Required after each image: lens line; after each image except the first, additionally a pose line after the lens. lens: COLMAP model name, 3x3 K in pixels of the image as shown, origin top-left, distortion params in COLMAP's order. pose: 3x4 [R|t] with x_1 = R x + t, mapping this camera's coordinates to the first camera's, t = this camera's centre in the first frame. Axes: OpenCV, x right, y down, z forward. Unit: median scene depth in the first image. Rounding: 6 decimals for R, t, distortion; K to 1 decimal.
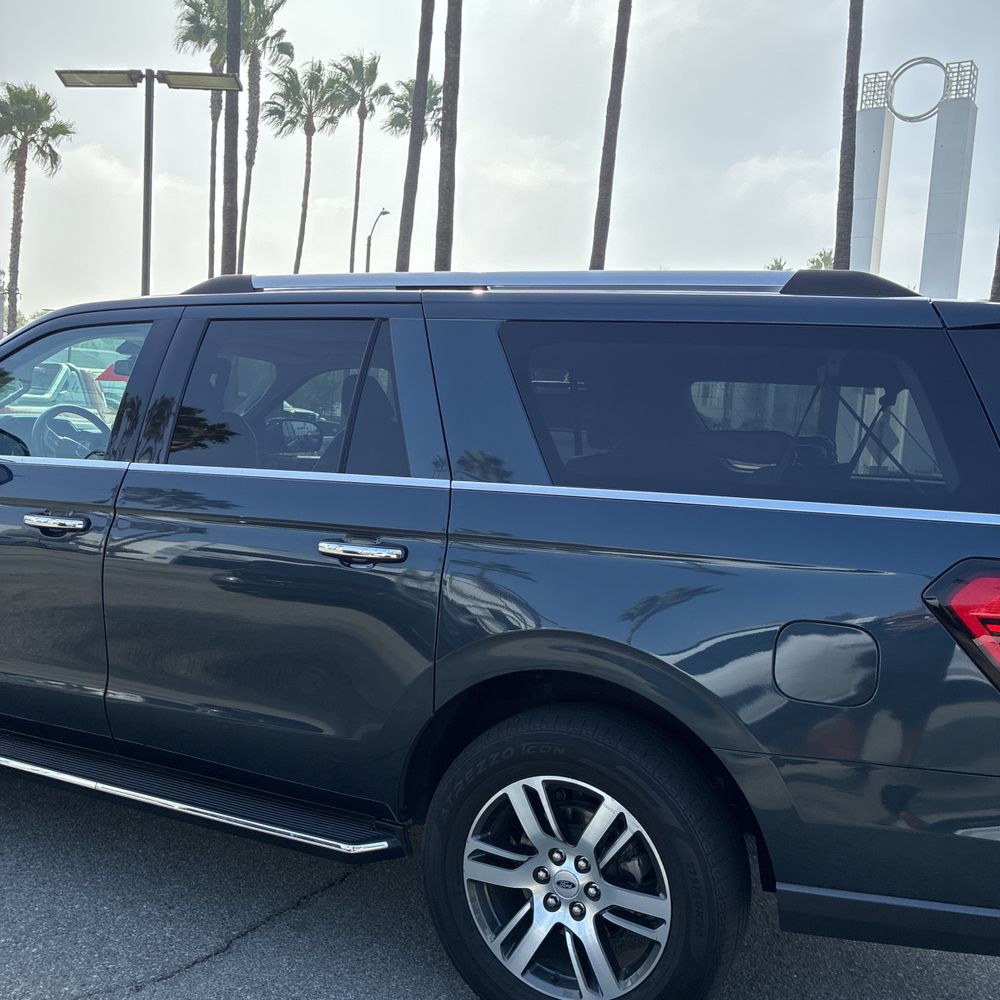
lens RADIAL K [[1000.2, 0, 496.5], [0, 1000.2, 492.7], [0, 0, 1]] dist [0.020195, -0.005615]
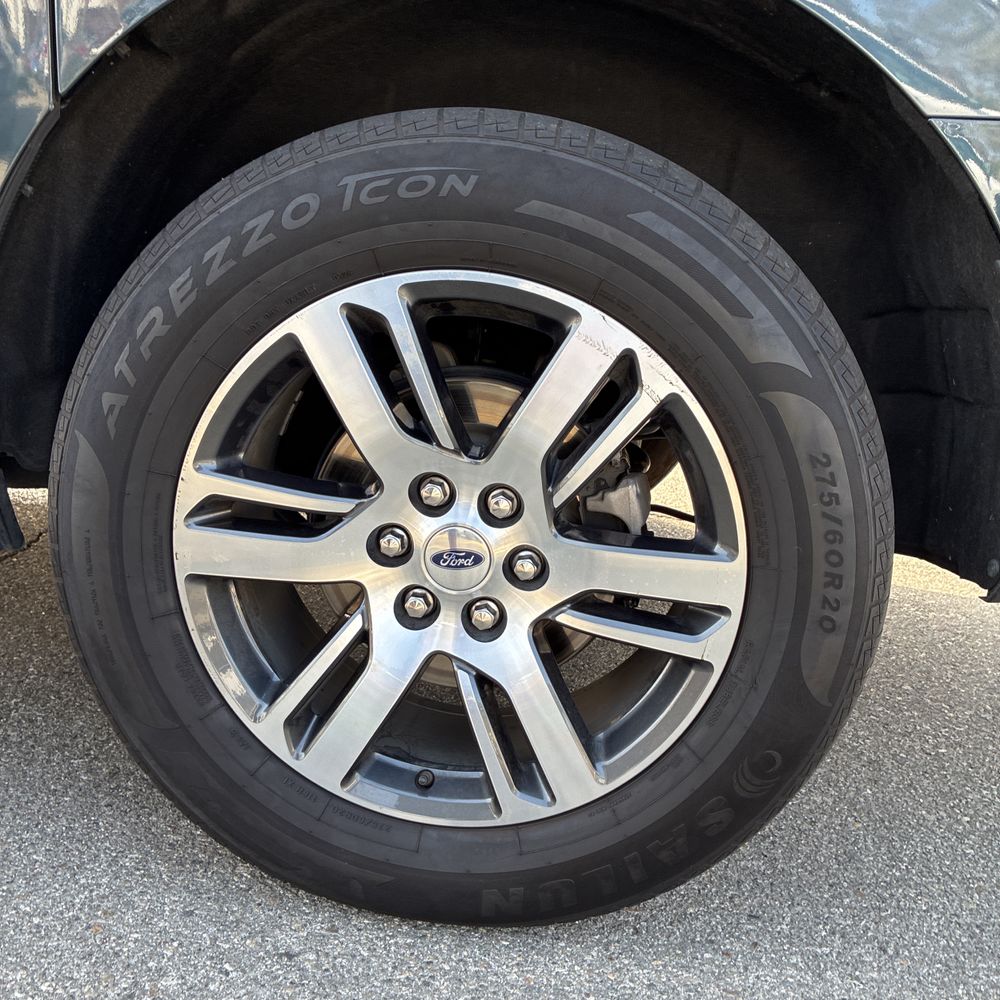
lens RADIAL K [[1000.2, 0, 496.5], [0, 1000.2, 492.7], [0, 0, 1]] dist [0.020195, -0.005615]
pose [[0.933735, -0.059027, 0.353064, -0.053468], [-0.019475, 0.976474, 0.214756, 0.280632], [-0.357434, -0.207401, 0.910619, 0.642631]]
